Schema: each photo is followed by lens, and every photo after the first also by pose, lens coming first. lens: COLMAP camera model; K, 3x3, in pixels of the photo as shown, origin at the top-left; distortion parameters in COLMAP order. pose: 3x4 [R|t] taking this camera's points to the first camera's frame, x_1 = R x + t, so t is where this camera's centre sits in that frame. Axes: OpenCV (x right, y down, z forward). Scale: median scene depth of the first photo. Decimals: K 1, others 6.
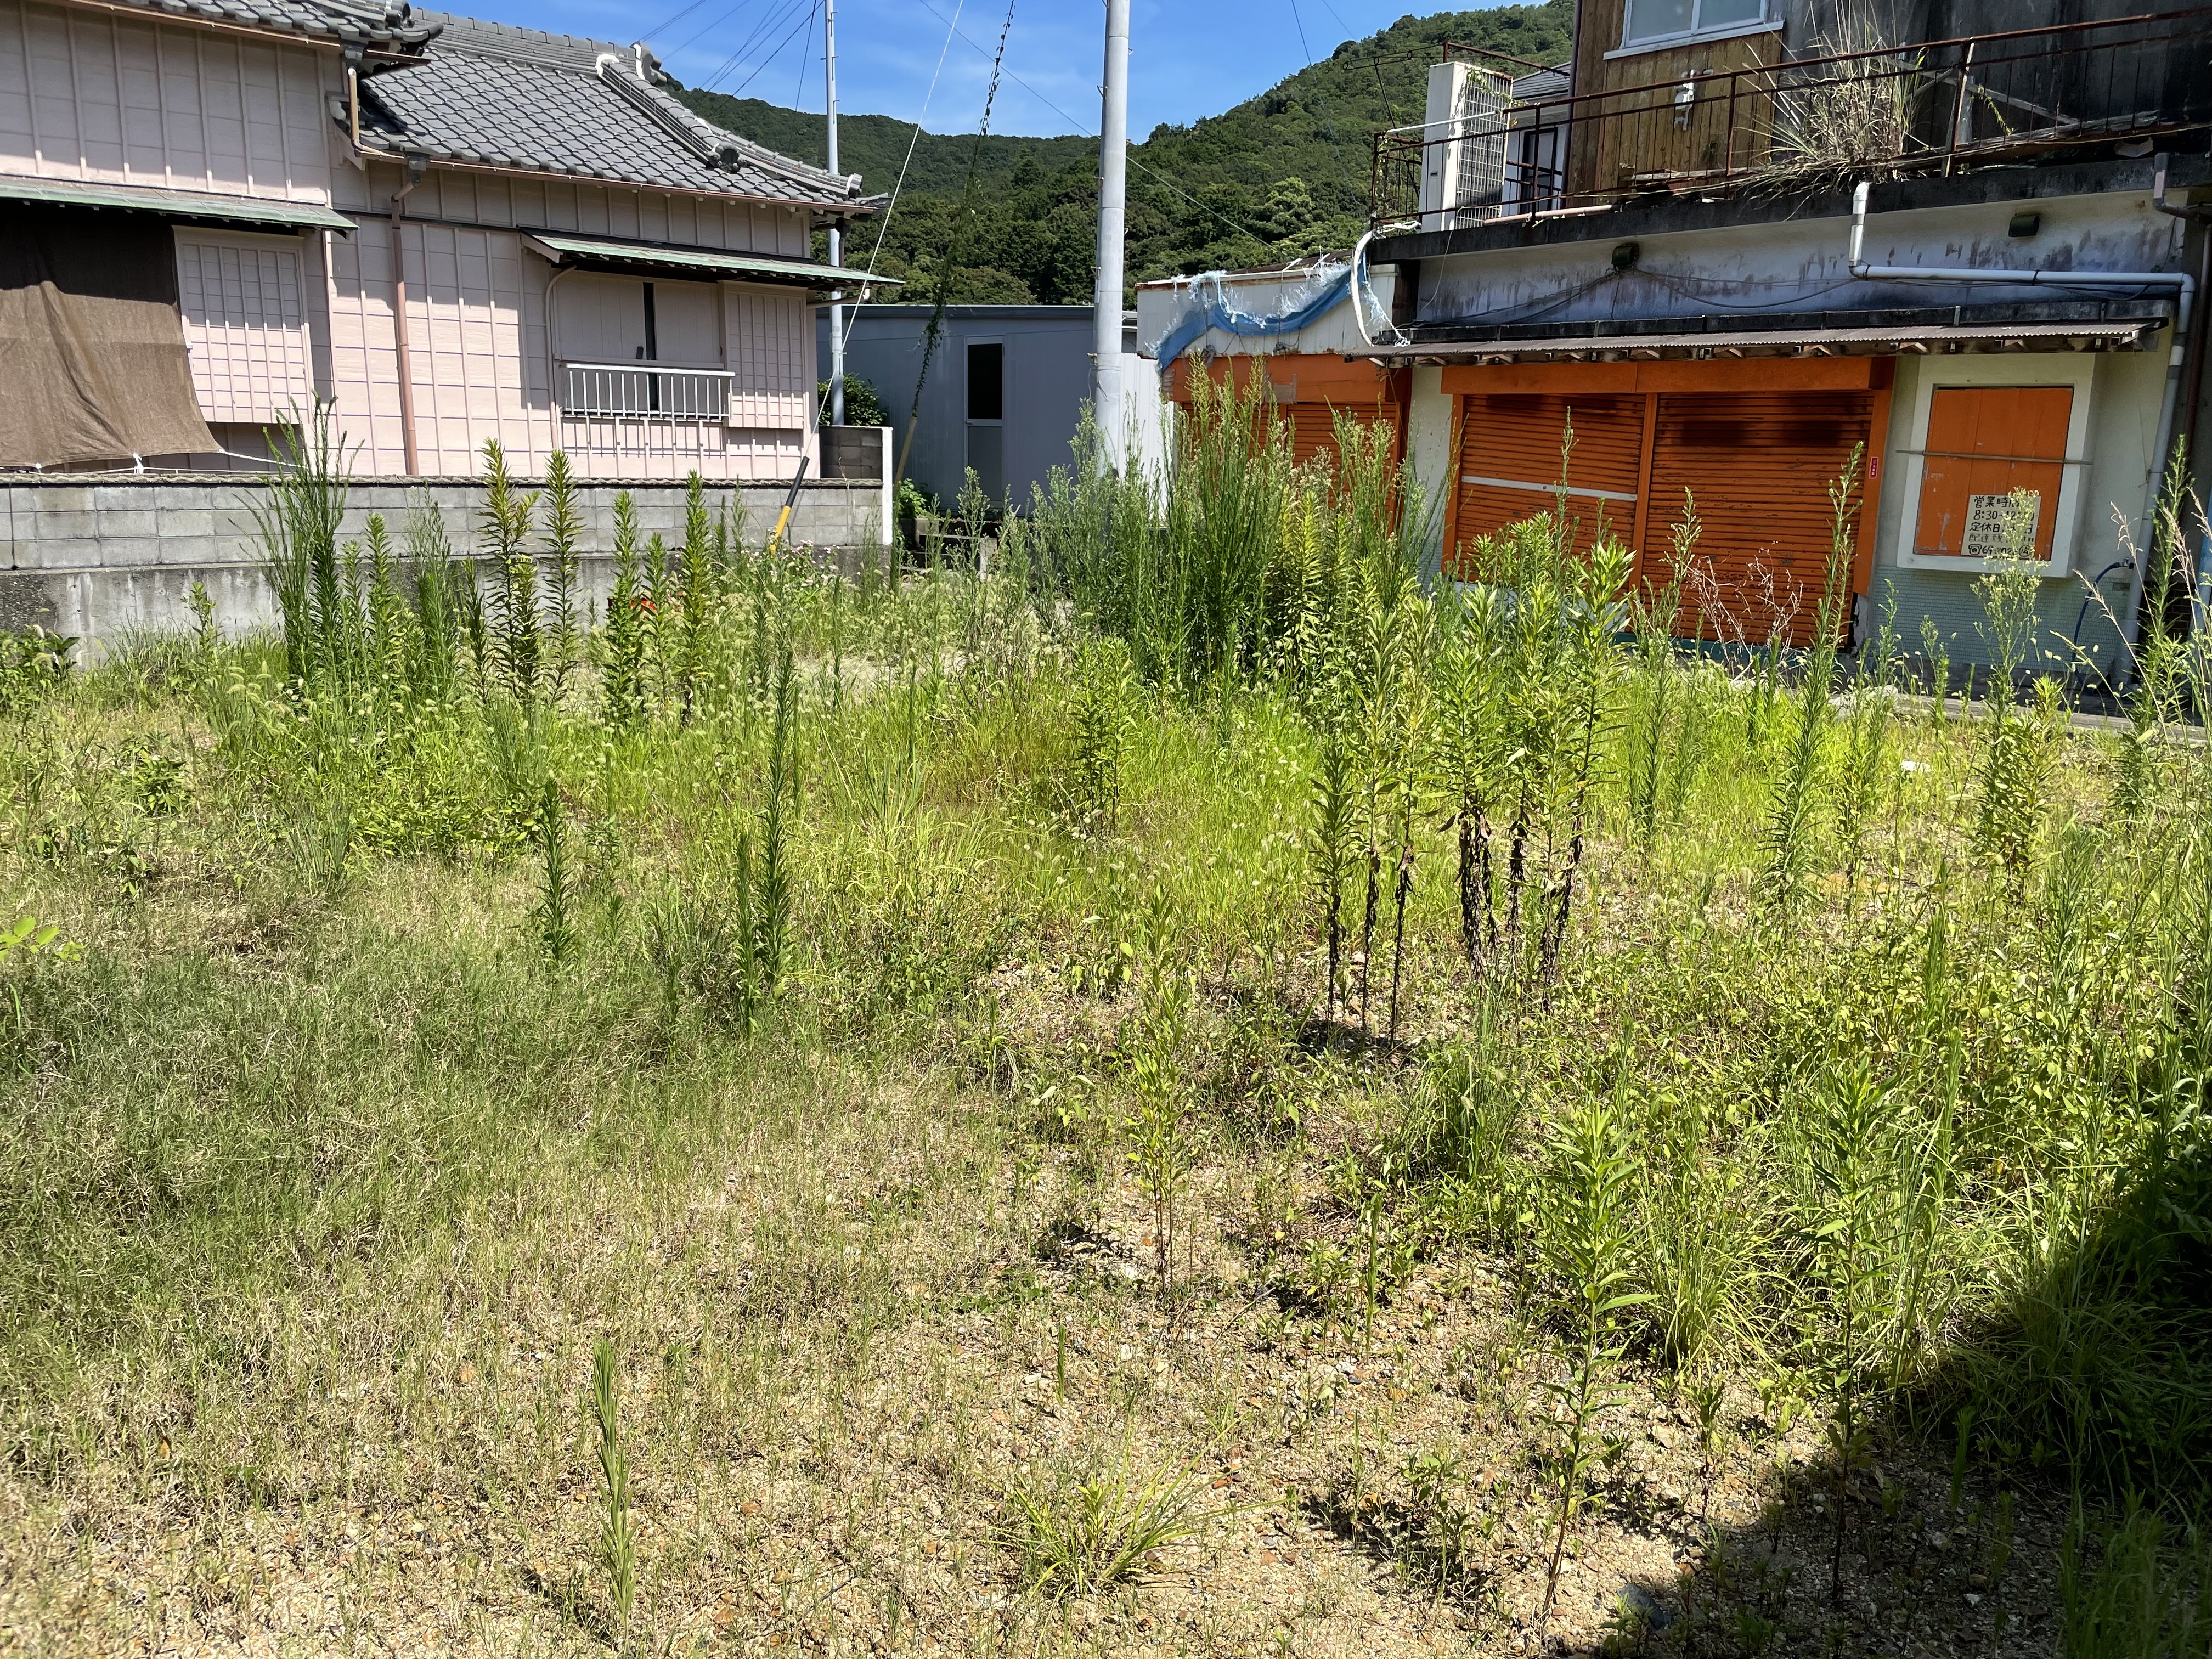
lens RADIAL K [[1700.5, 0, 1105.5], [0, 1700.5, 827.7], [0, 0, 1]] dist [0.040996, -0.044737]
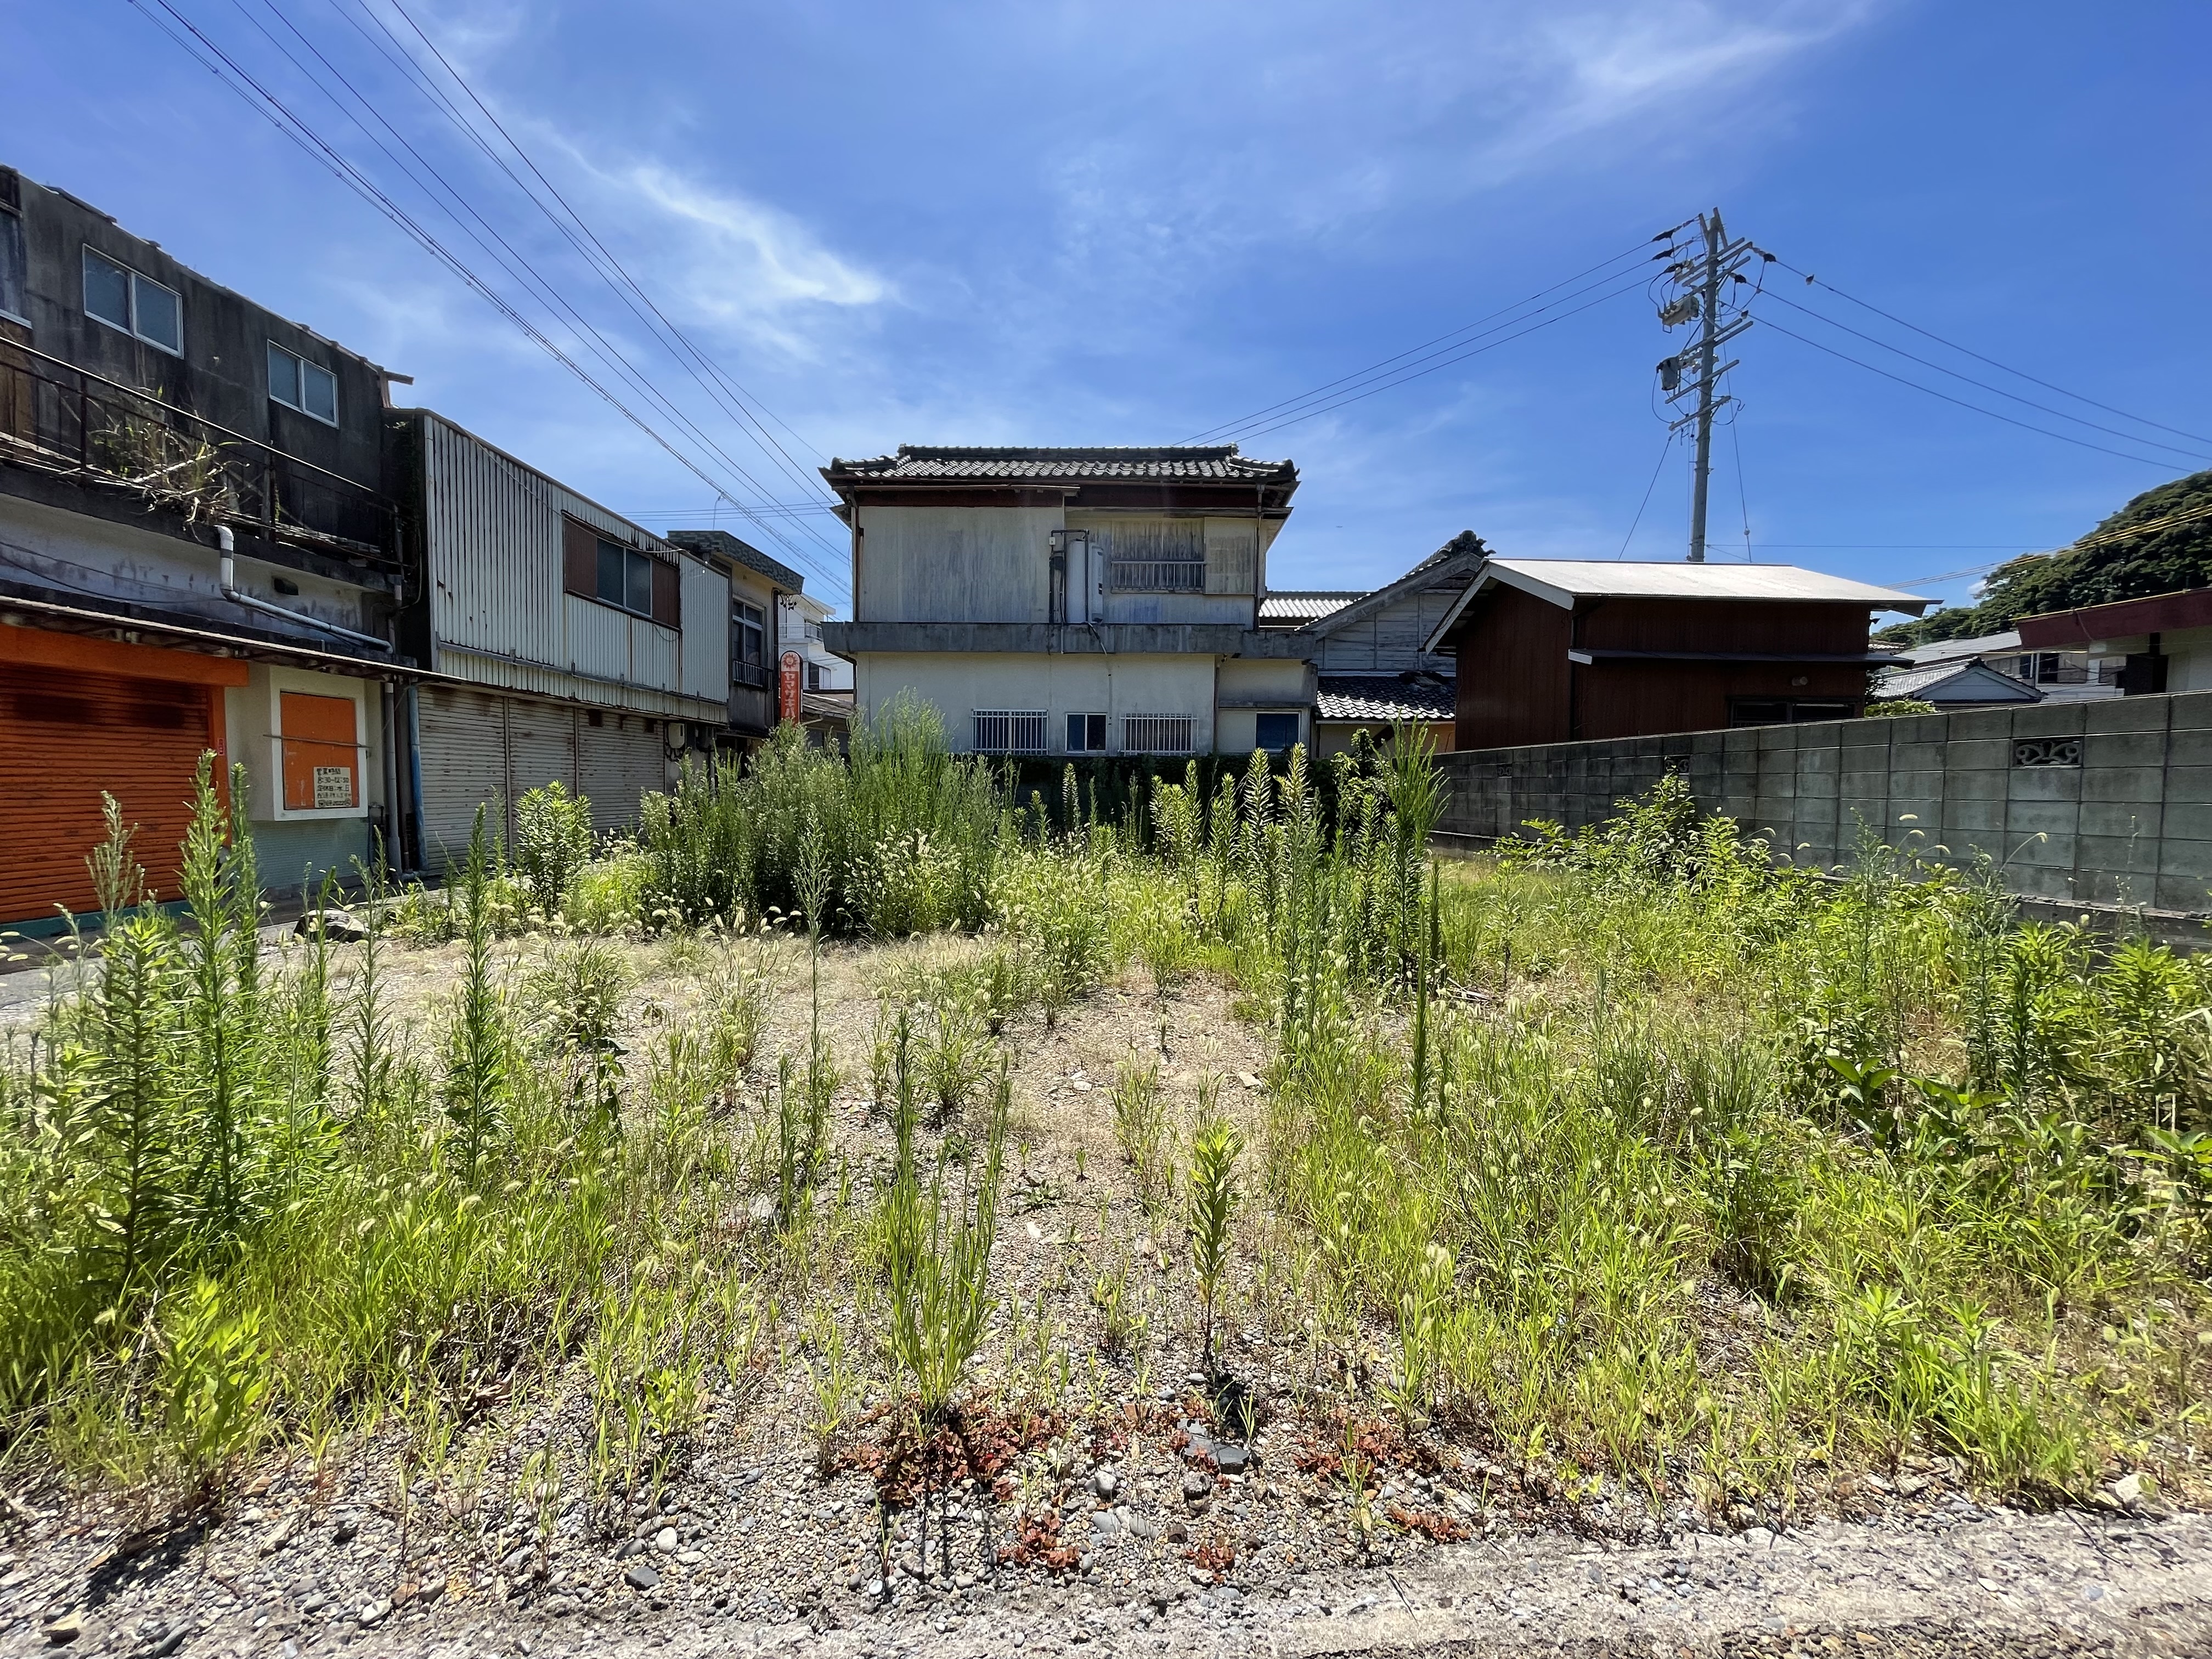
lens RADIAL K [[896.1, 0, 1099.8], [0, 896.1, 830.4], [0, 0, 1]] dist [0.002072, 0.000145]
pose [[-0.752245, -0.060838, 0.656069, -0.463150], [0.119982, 0.966431, 0.227189, -0.218919], [-0.647868, 0.249618, -0.719693, 1.050814]]
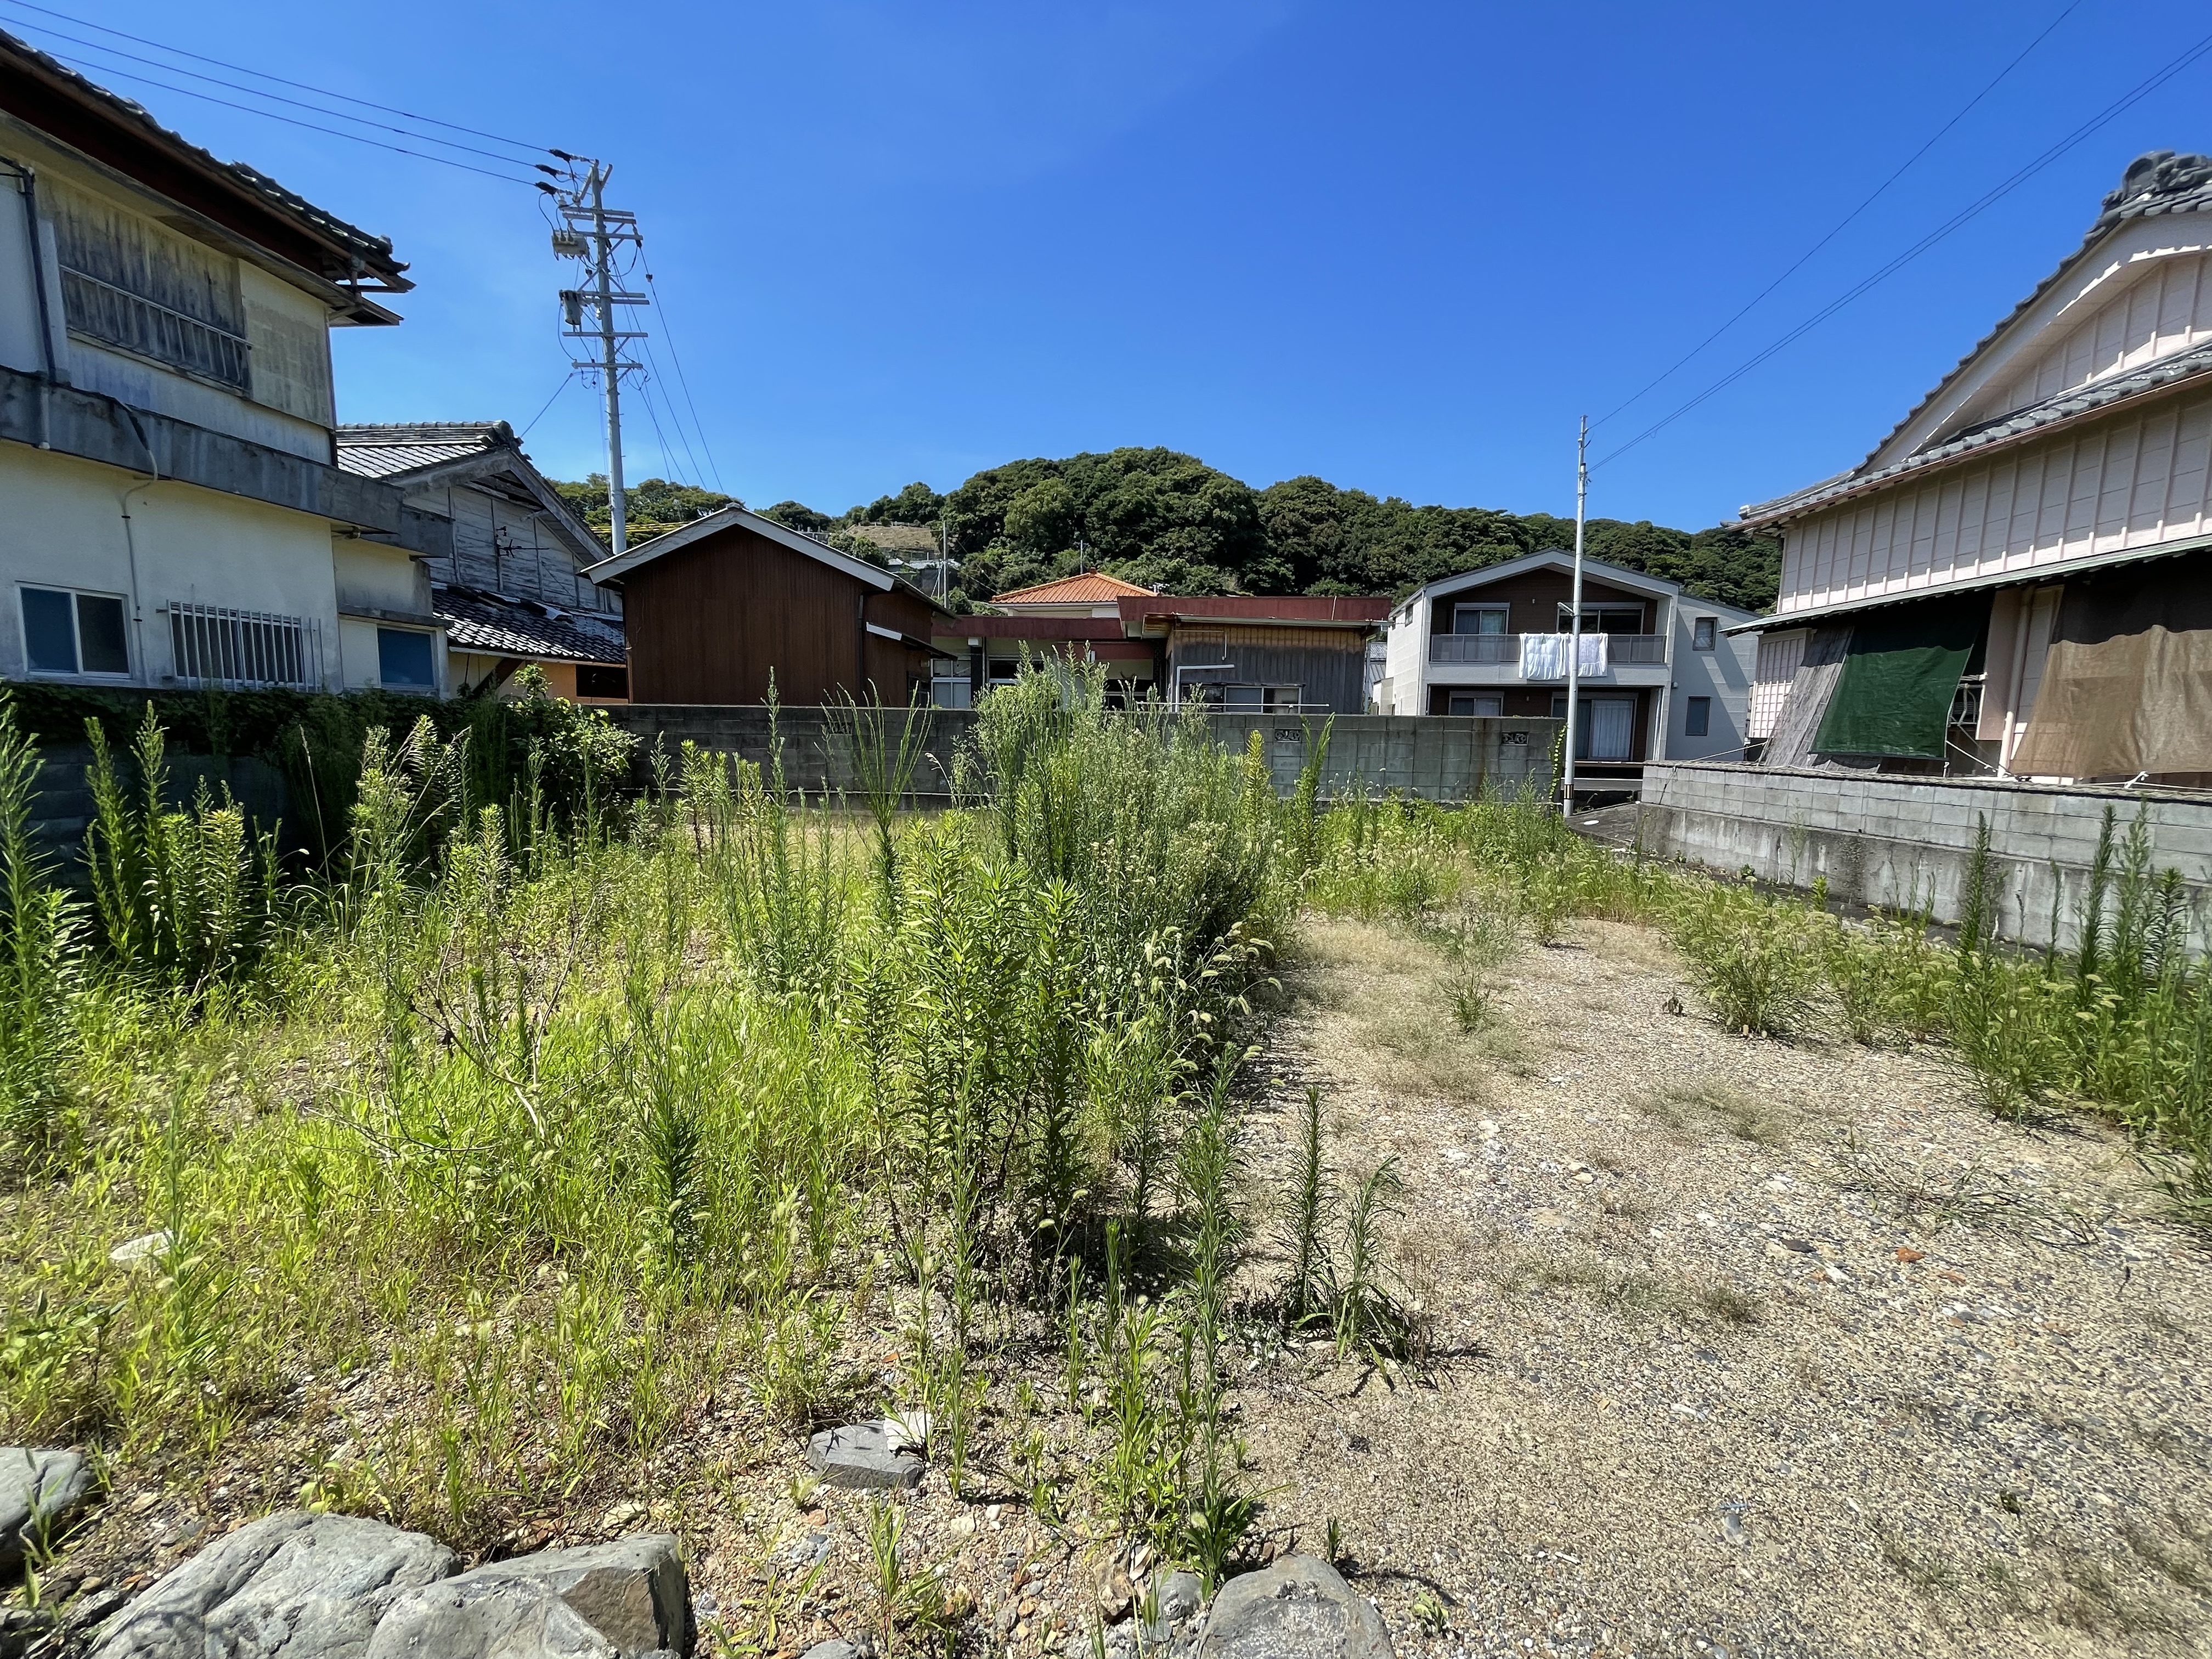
lens RADIAL K [[896.1, 0, 1093.8], [0, 896.1, 836.4], [0, 0, 1]] dist [0.002072, 0.000145]
pose [[-0.725788, 0.048712, -0.686192, 0.341947], [-0.181451, 0.948609, 0.259262, -0.214857], [0.663557, 0.312679, -0.679650, 1.003357]]
